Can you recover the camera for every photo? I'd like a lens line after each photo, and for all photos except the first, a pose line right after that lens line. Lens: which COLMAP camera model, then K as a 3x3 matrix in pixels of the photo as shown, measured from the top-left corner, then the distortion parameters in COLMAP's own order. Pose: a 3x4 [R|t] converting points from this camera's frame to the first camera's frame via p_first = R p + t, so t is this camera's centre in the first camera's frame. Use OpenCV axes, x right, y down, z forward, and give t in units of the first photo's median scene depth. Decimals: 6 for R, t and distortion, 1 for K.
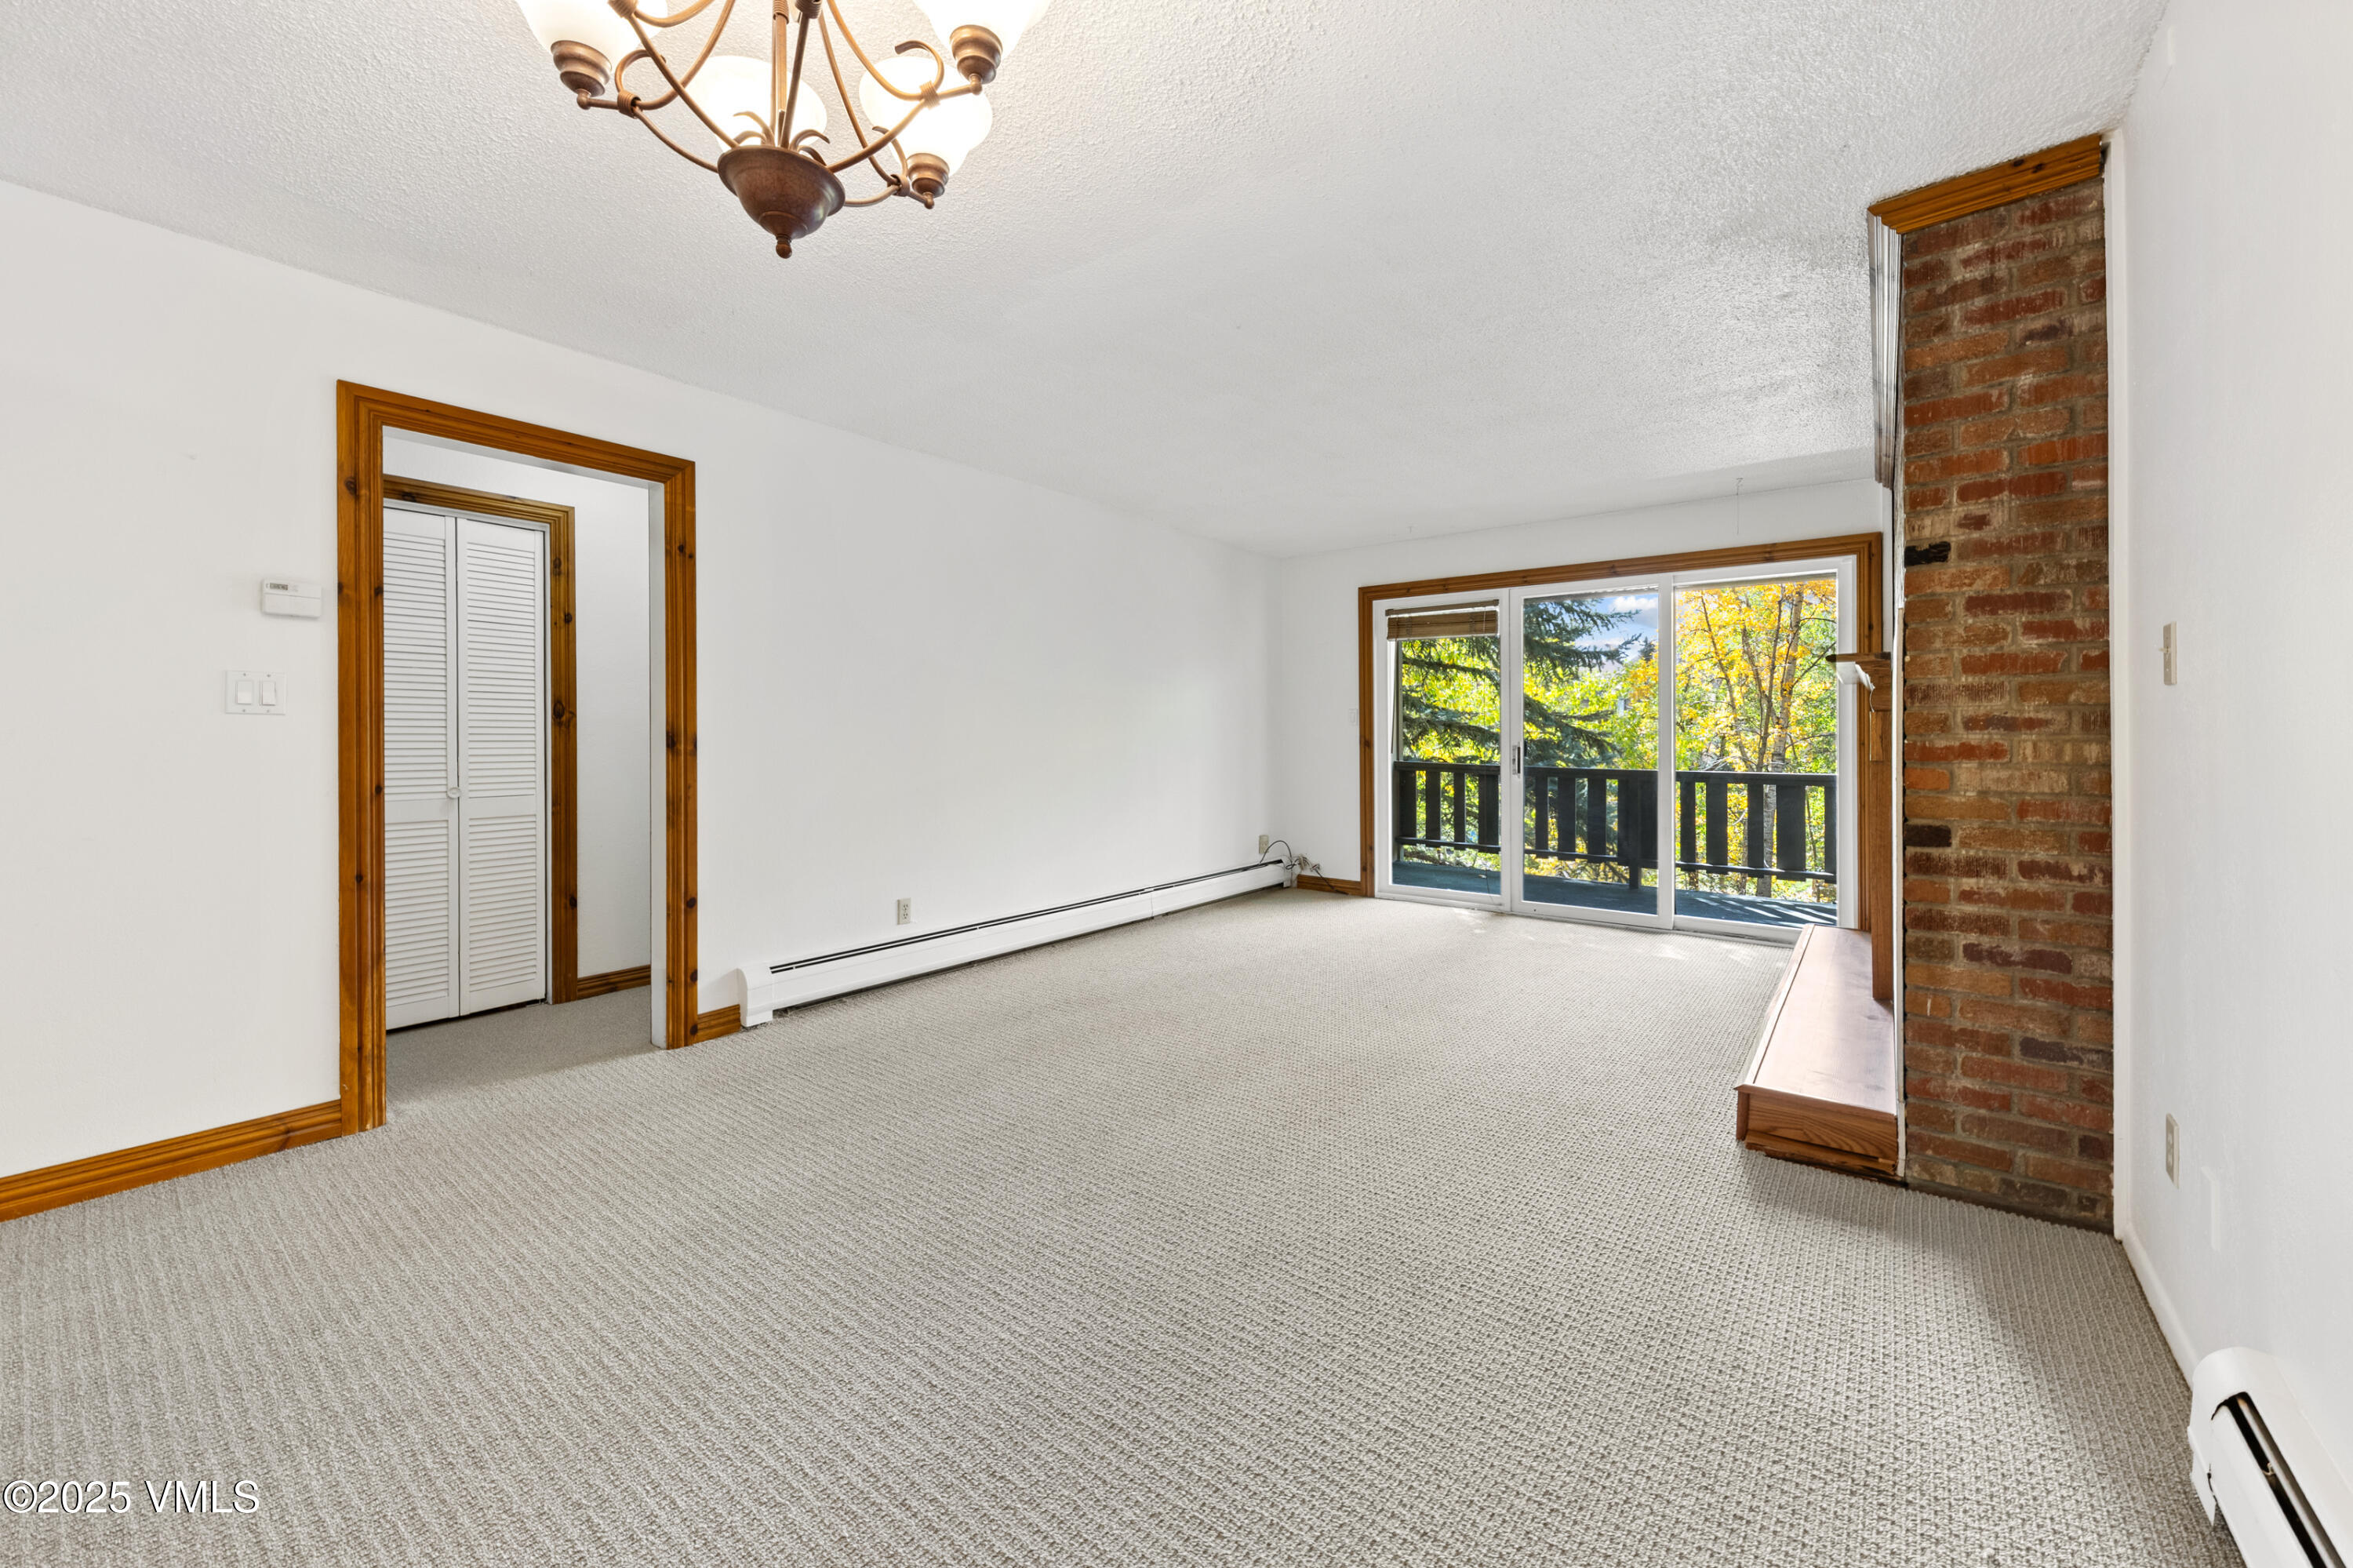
lens RADIAL K [[896.2, 0, 1166.0], [0, 896.2, 730.5], [0, 0, 1]] dist [0.000281, -0.000148]
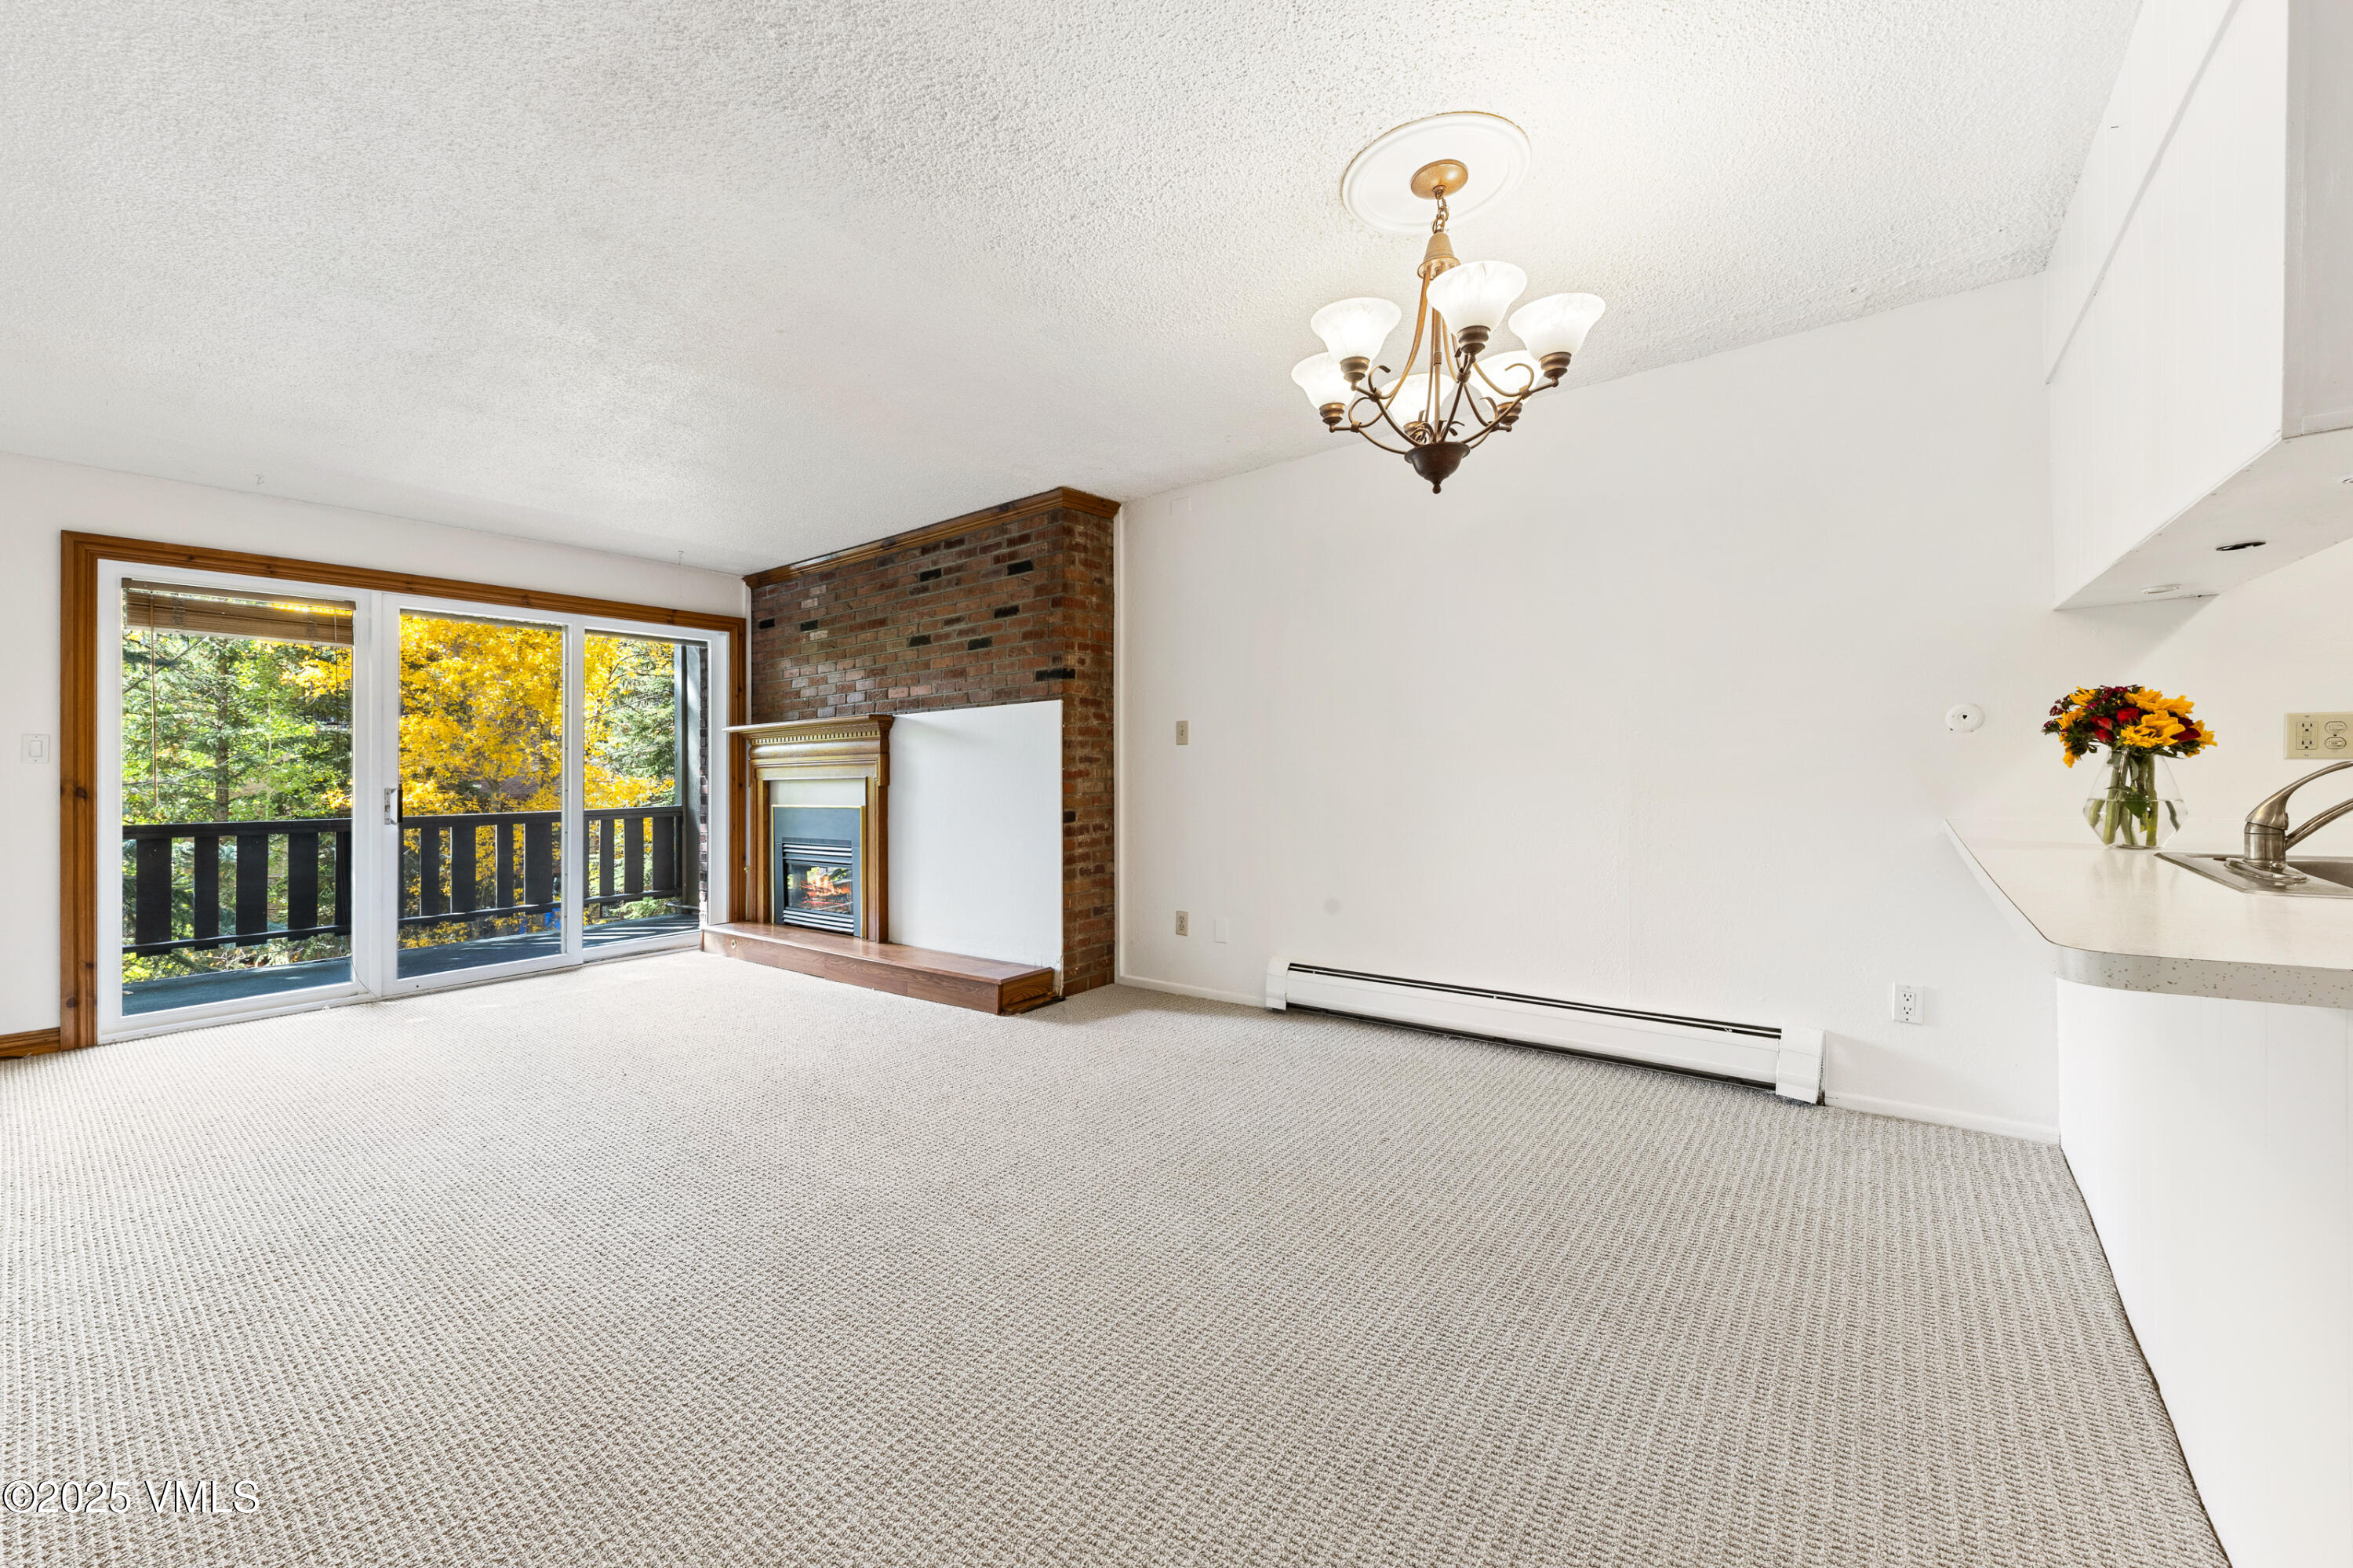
lens RADIAL K [[916.6, 0, 1165.2], [0, 916.6, 768.5], [0, 0, 1]] dist [-0.000078, -0.000392]
pose [[-0.014829, -0.001235, 0.999889, -1.178650], [0.009045, 0.999958, 0.001369, 0.010677], [-0.999849, 0.009065, -0.014817, 0.828399]]
